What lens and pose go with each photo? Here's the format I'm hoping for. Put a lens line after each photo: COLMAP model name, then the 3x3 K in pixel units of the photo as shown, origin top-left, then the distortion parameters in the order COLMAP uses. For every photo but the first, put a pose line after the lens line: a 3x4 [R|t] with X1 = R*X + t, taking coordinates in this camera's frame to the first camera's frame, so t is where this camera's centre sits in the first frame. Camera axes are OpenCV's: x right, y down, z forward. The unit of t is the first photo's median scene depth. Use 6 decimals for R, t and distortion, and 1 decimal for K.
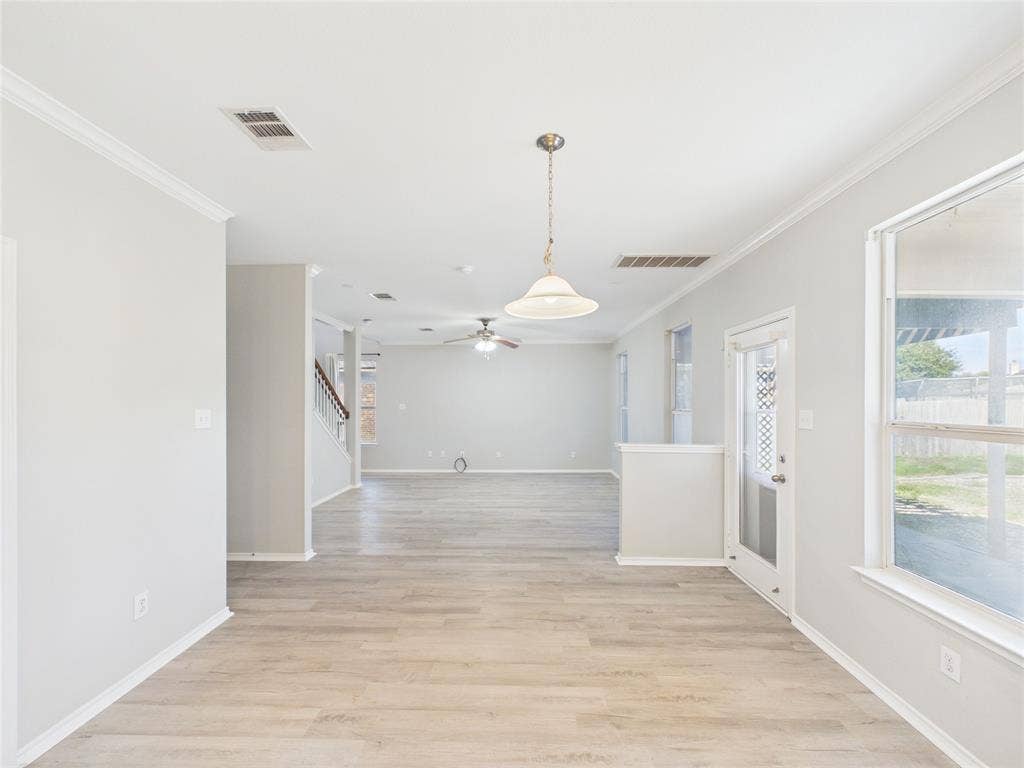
lens RADIAL K [[411.1, 0, 512.1], [0, 411.1, 387.0], [0, 0, 1]] dist [0.001087, -0.000150]
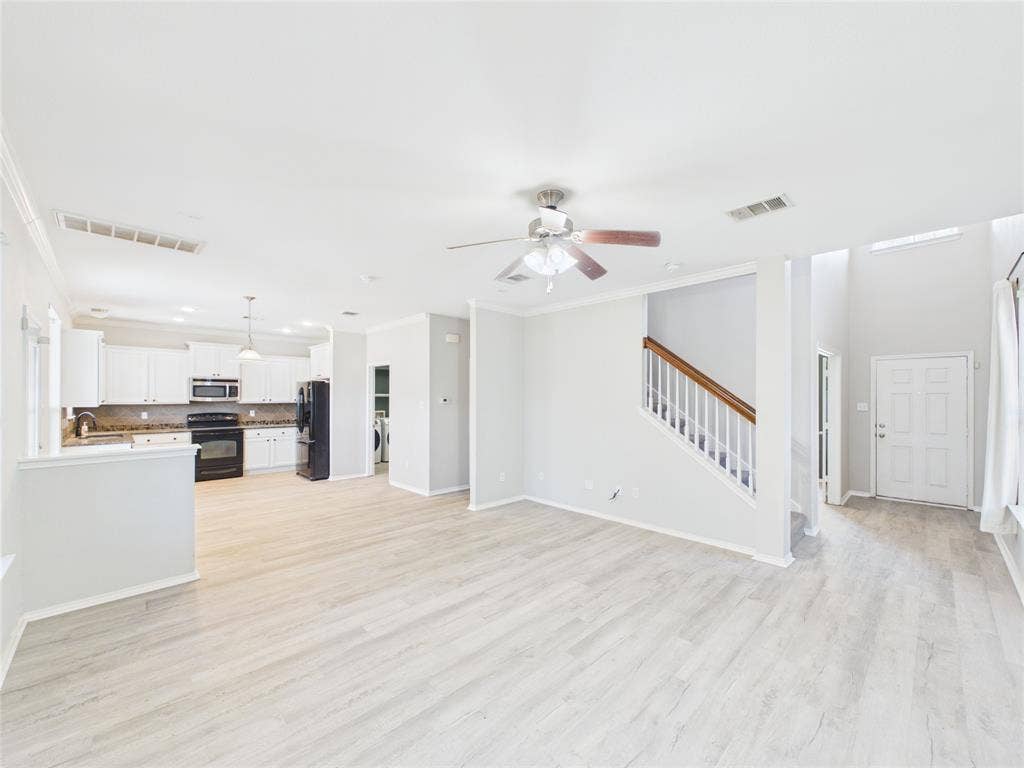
lens RADIAL K [[411.1, 0, 515.7], [0, 411.1, 396.9], [0, 0, 1]] dist [0.001087, -0.000150]
pose [[-0.690480, -0.000534, -0.723351, 0.497732], [0.024445, 0.999411, -0.024072, 0.081882], [0.722938, -0.034304, -0.690060, 2.471851]]
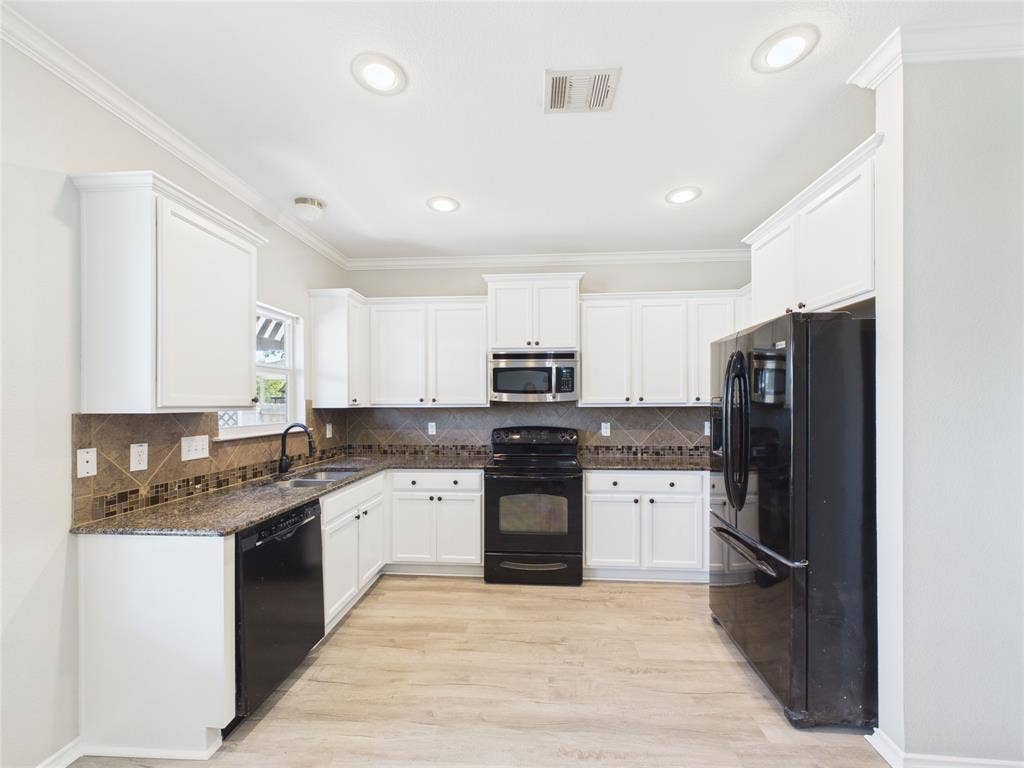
lens RADIAL K [[411.1, 0, 513.2], [0, 411.1, 402.1], [0, 0, 1]] dist [0.001087, -0.000150]
pose [[-0.999313, 0.003427, 0.036909, 0.002362], [0.002032, 0.999284, -0.037777, 0.049592], [-0.037012, -0.037676, -0.998604, 0.710688]]
